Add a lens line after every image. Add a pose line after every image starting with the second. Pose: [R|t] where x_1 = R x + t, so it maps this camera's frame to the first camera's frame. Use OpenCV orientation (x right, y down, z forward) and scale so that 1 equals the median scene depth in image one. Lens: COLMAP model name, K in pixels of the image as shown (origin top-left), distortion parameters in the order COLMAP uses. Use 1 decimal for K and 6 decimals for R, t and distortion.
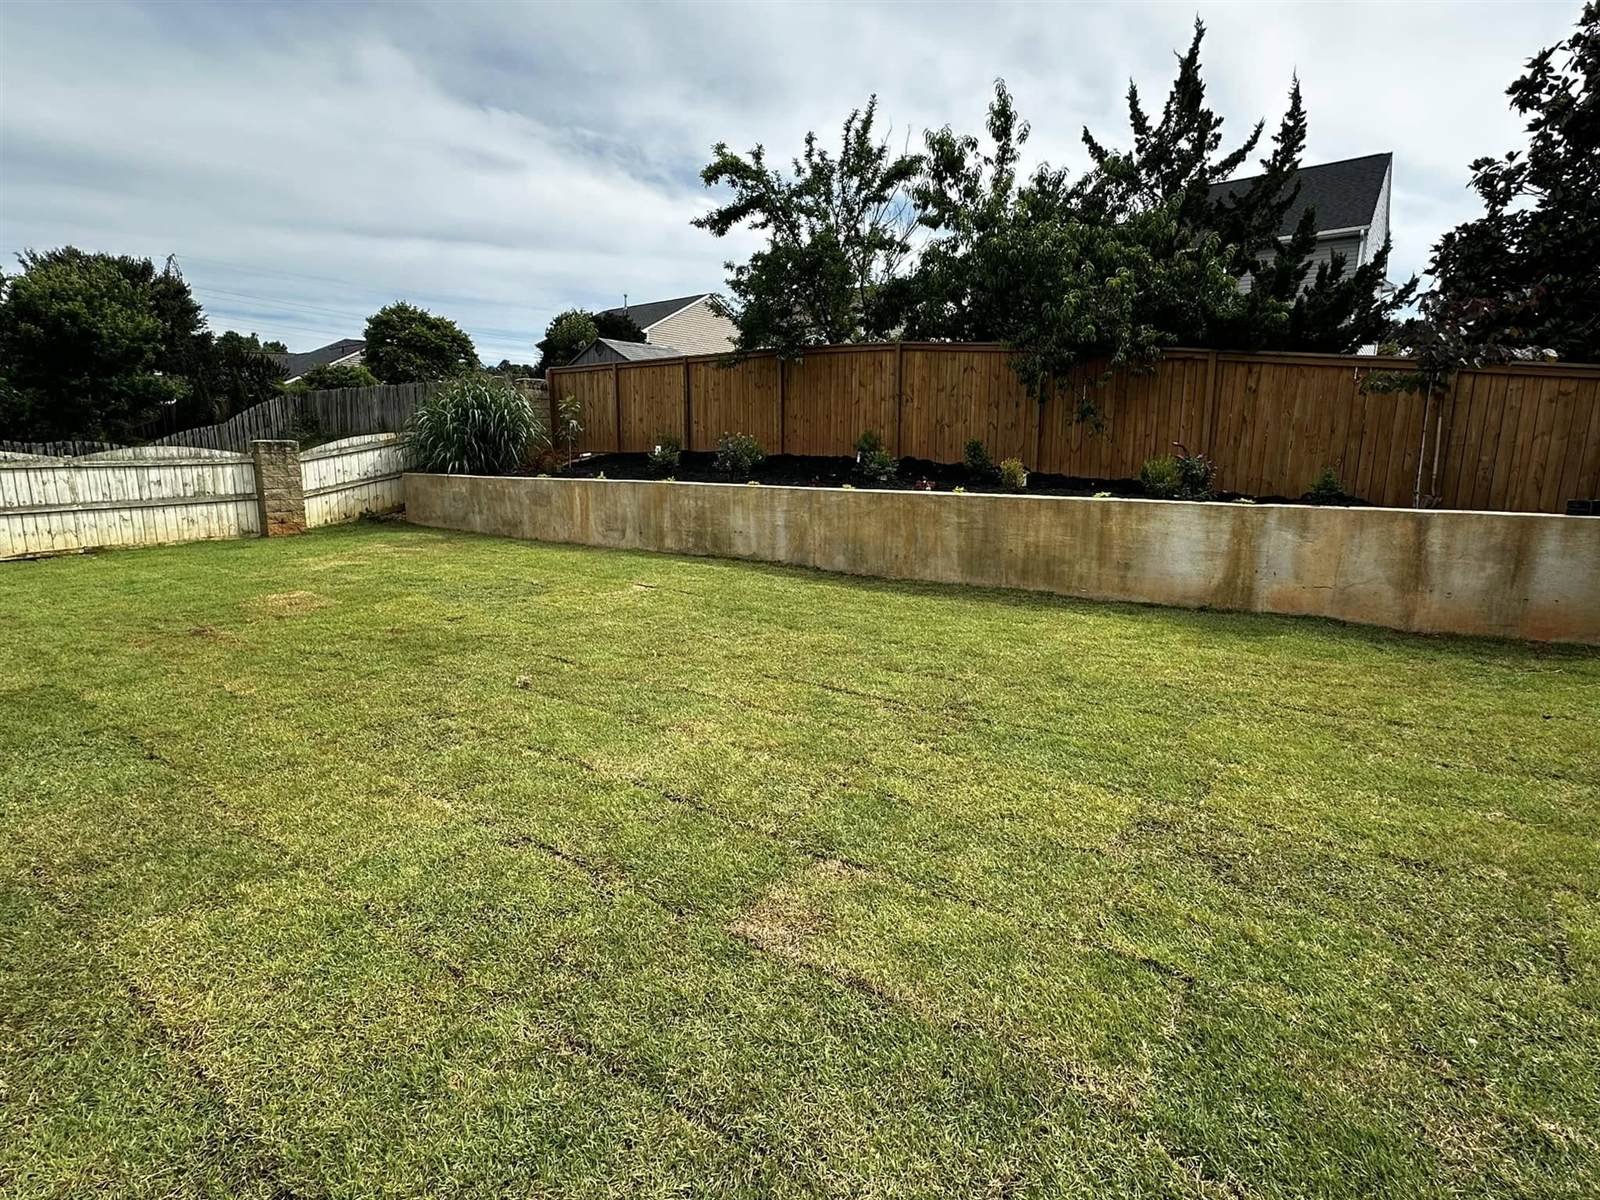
lens RADIAL K [[818.5, 0, 803.7], [0, 818.5, 604.5], [0, 0, 1]] dist [-0.010515, 0.003712]
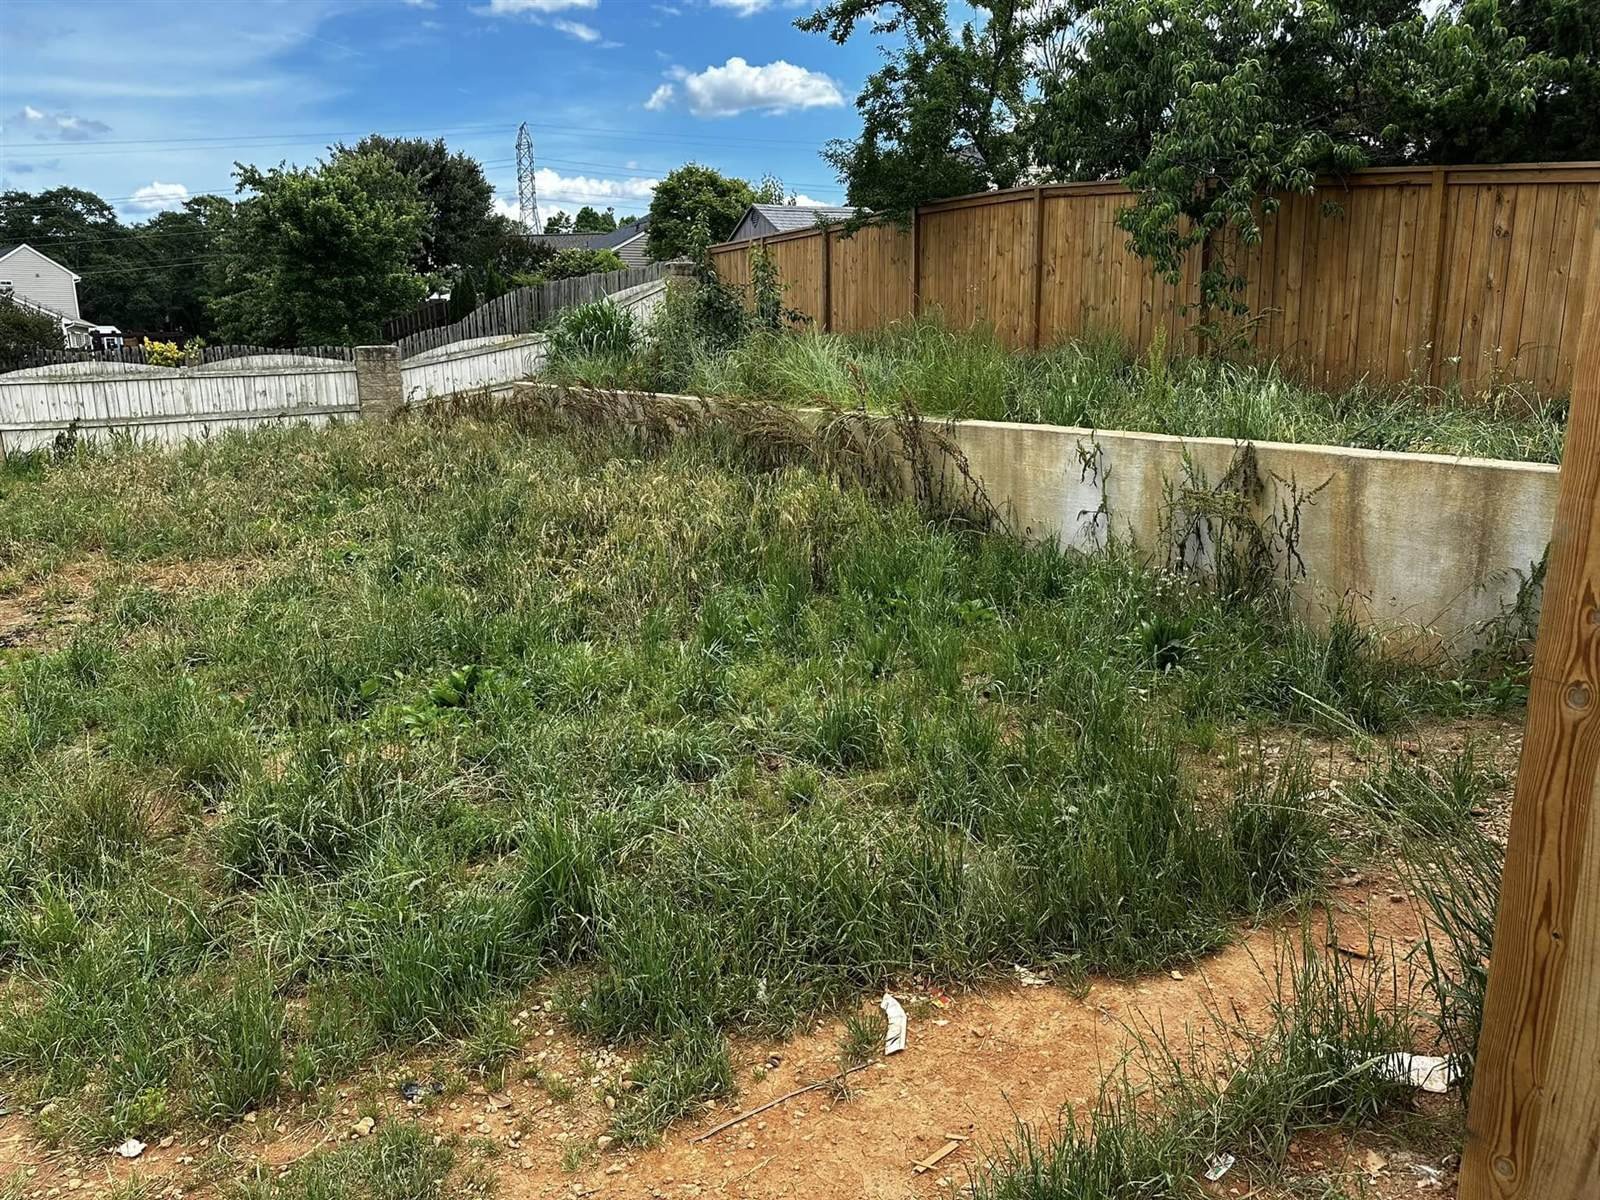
lens RADIAL K [[1143.8, 0, 798.3], [0, 1143.8, 598.4], [0, 0, 1]] dist [0.010682, -0.010656]
pose [[0.898588, 0.077354, -0.431921, 0.391366], [-0.061596, 0.996829, 0.050376, -0.014768], [0.434448, -0.018662, 0.900503, 0.047922]]
